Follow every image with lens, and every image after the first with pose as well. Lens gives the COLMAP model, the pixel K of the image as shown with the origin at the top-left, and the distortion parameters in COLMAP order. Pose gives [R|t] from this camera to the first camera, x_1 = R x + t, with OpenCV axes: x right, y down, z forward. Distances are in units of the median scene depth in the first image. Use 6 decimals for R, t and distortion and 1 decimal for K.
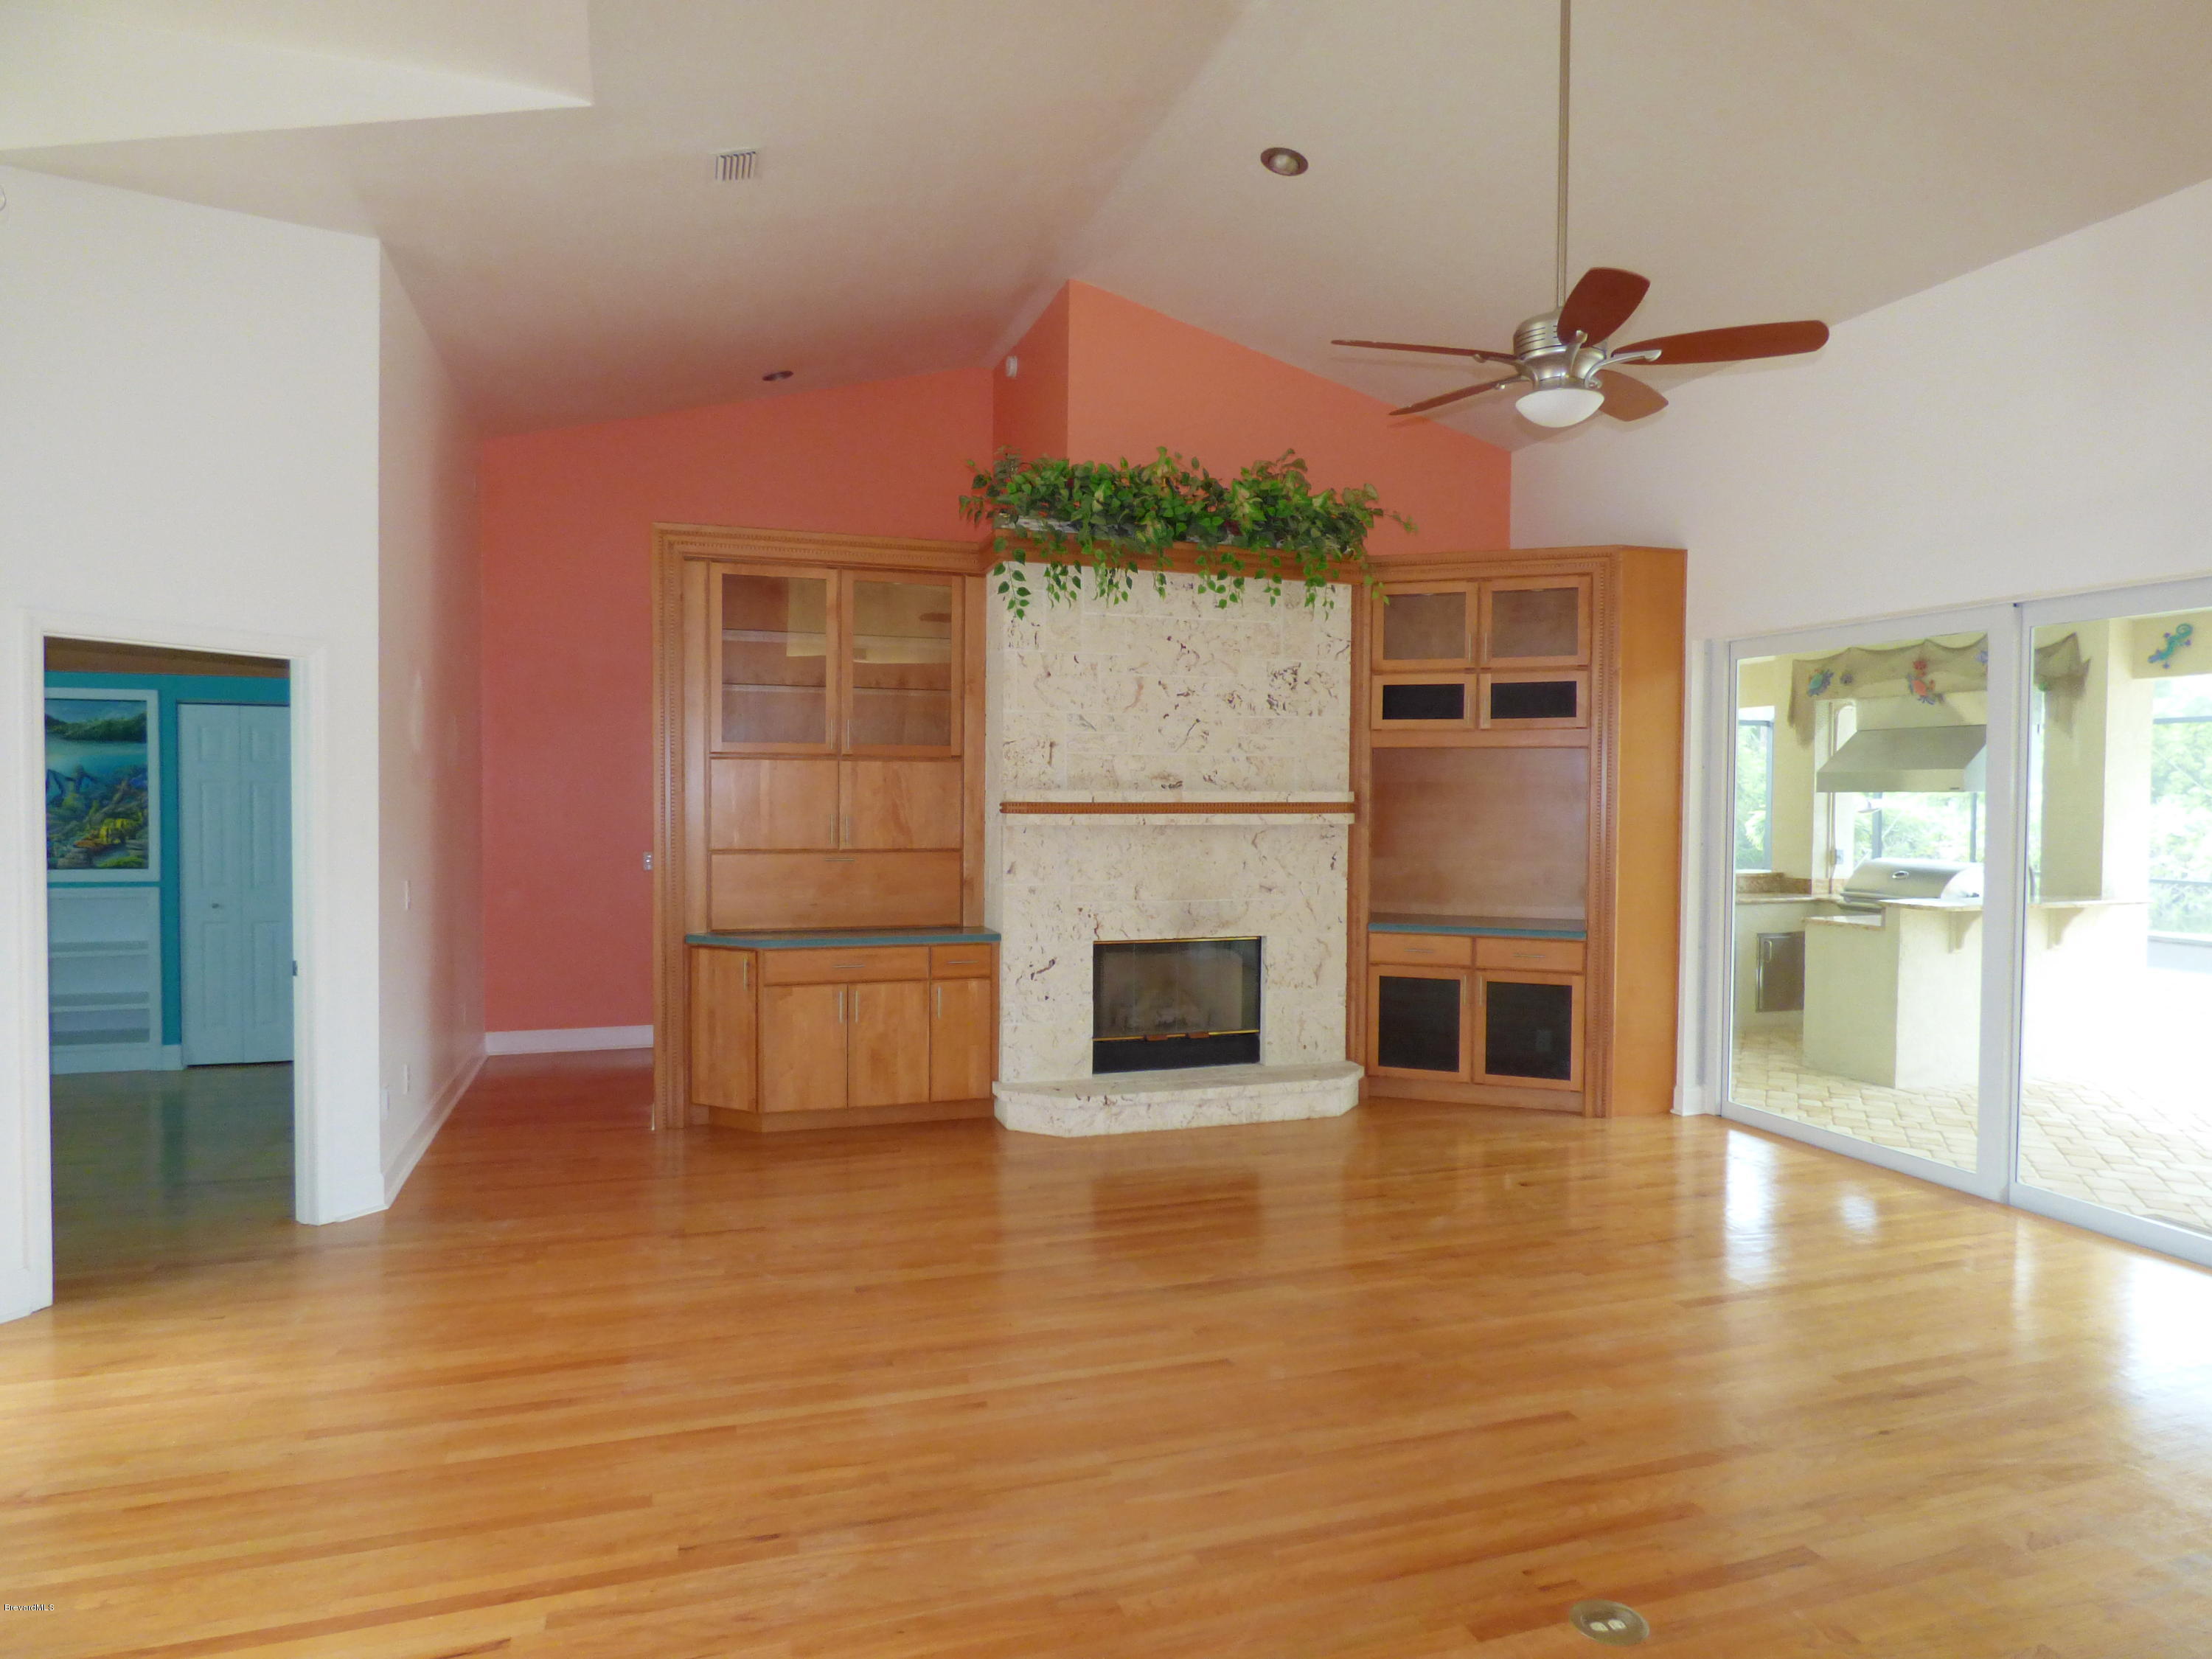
lens RADIAL K [[1347.0, 0, 1122.7], [0, 1347.0, 825.6], [0, 0, 1]] dist [-0.025968, 0.020346]
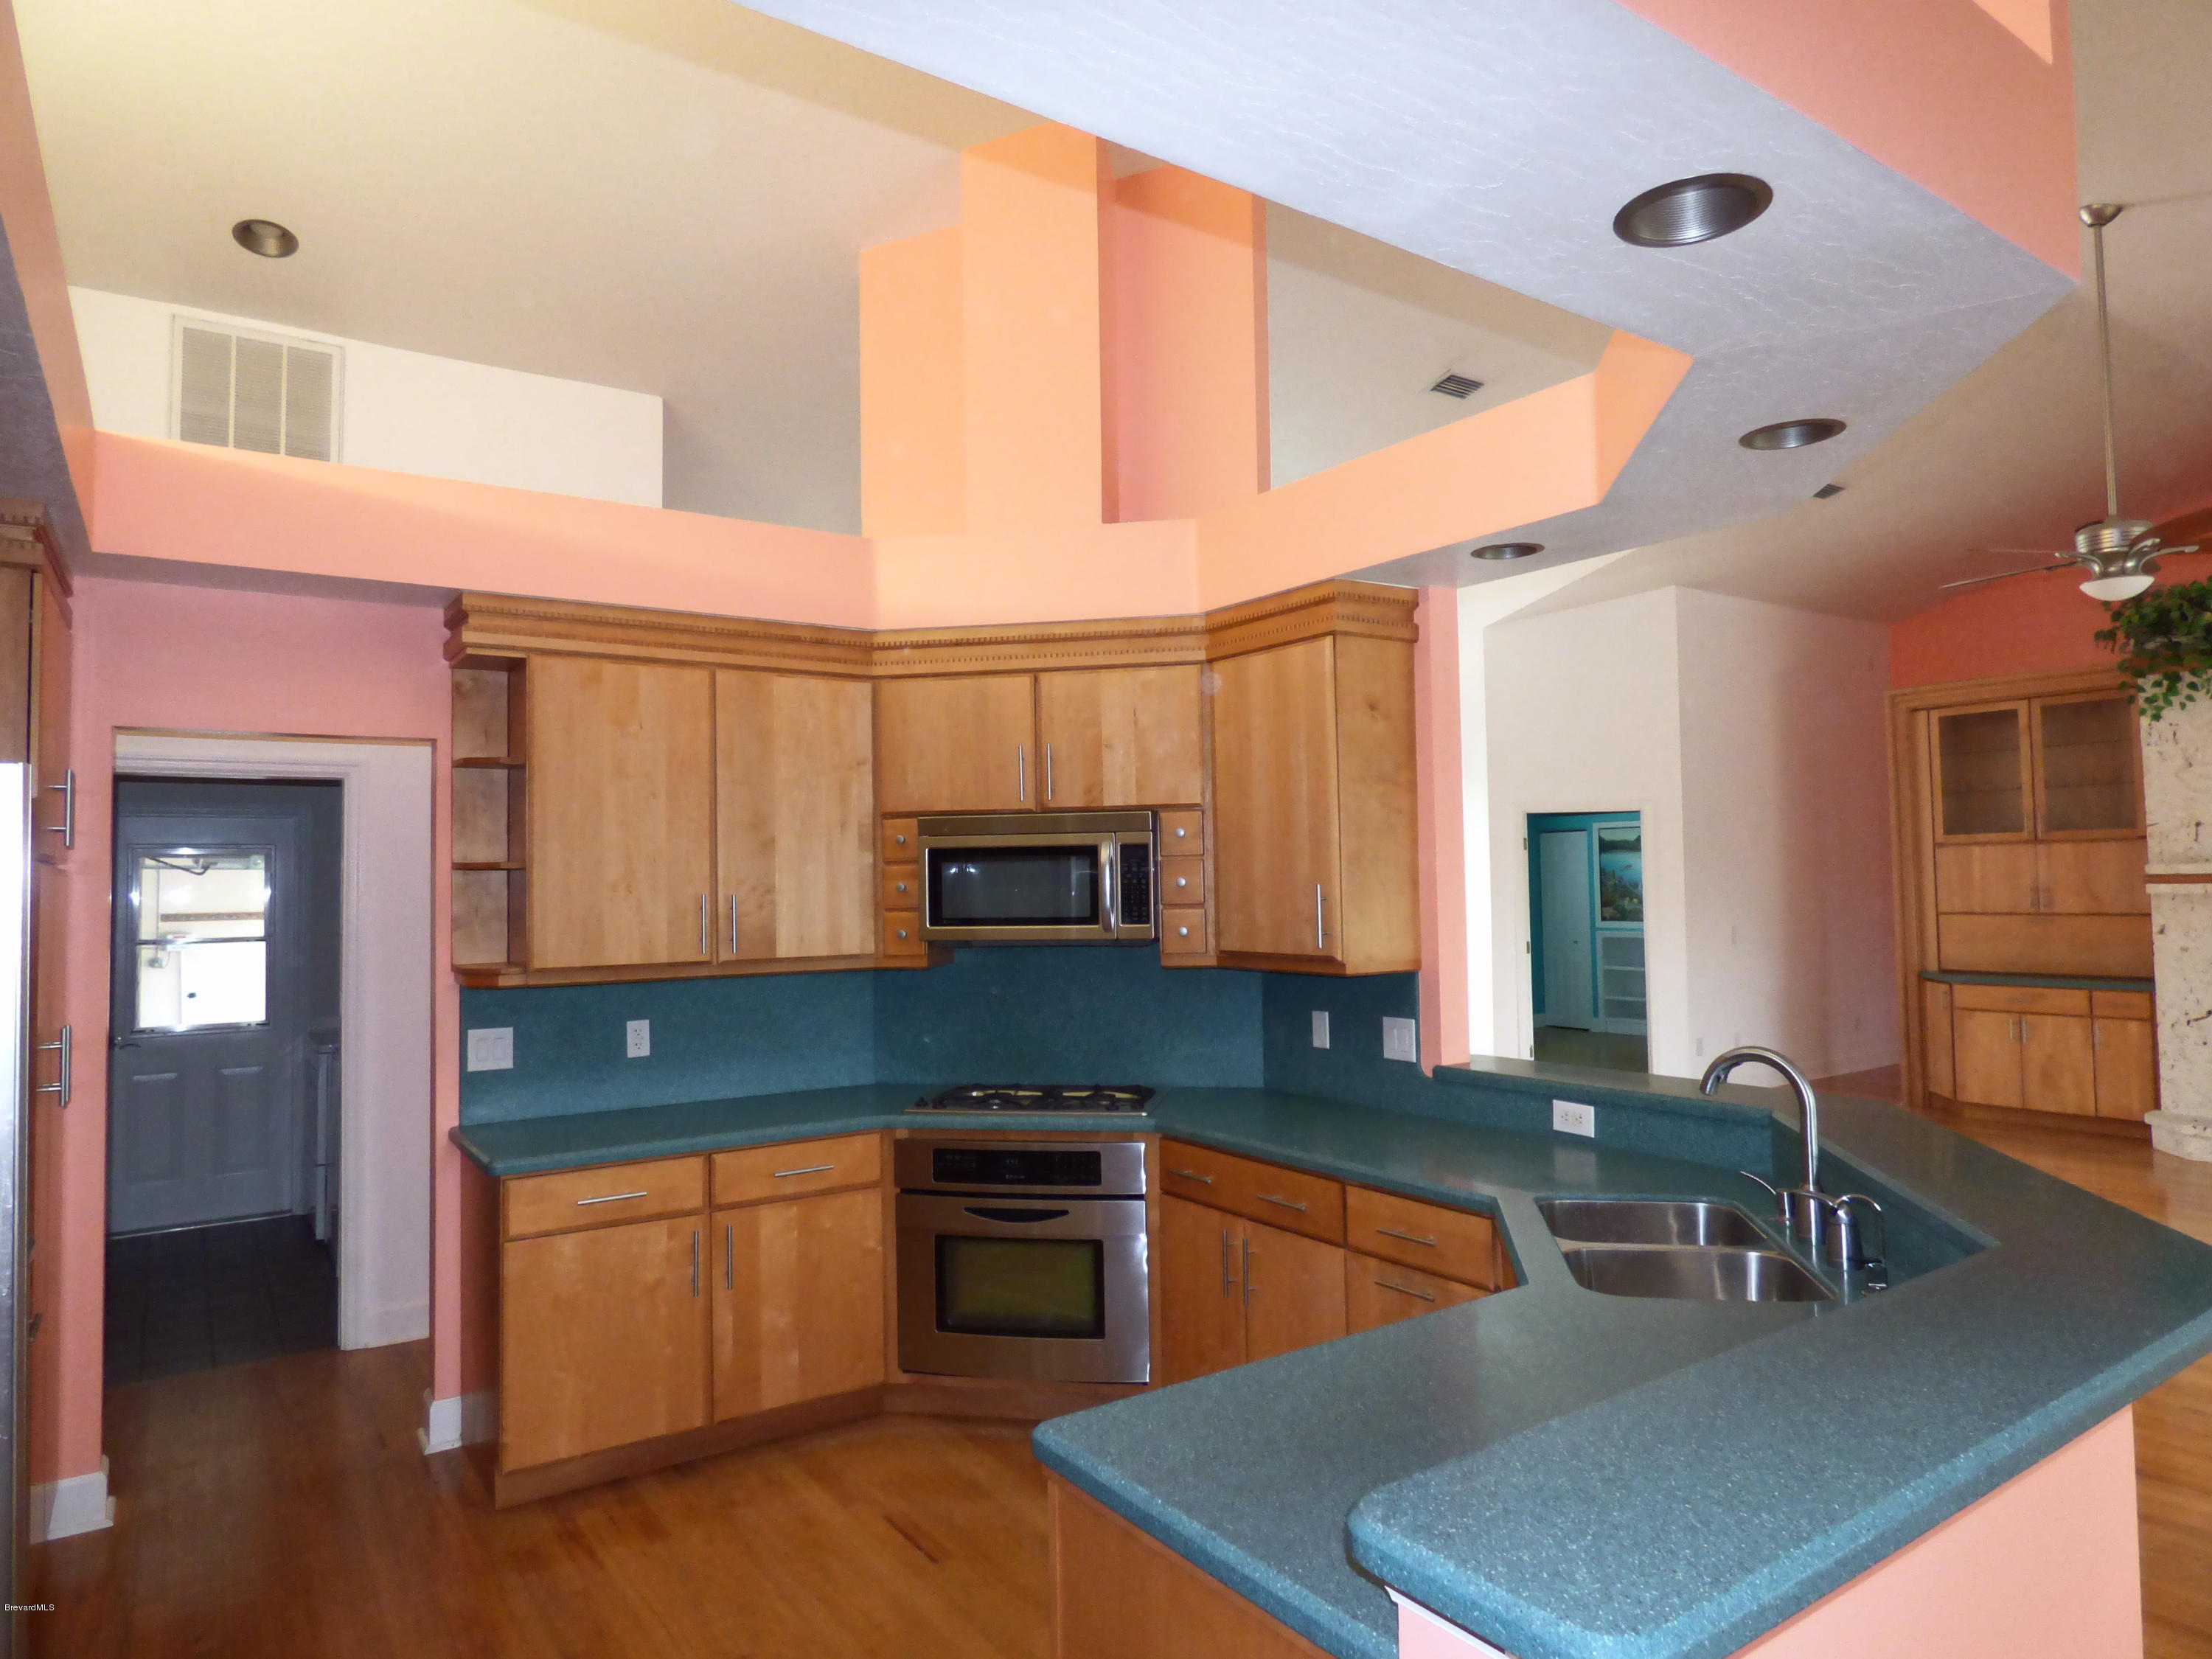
lens RADIAL K [[1347.0, 0, 1122.7], [0, 1347.0, 825.6], [0, 0, 1]] dist [-0.025968, 0.020346]
pose [[0.277199, -0.053171, -0.959340, 0.804159], [-0.006799, 0.998334, -0.057297, 0.013681], [0.960788, 0.022405, 0.276376, -0.213732]]
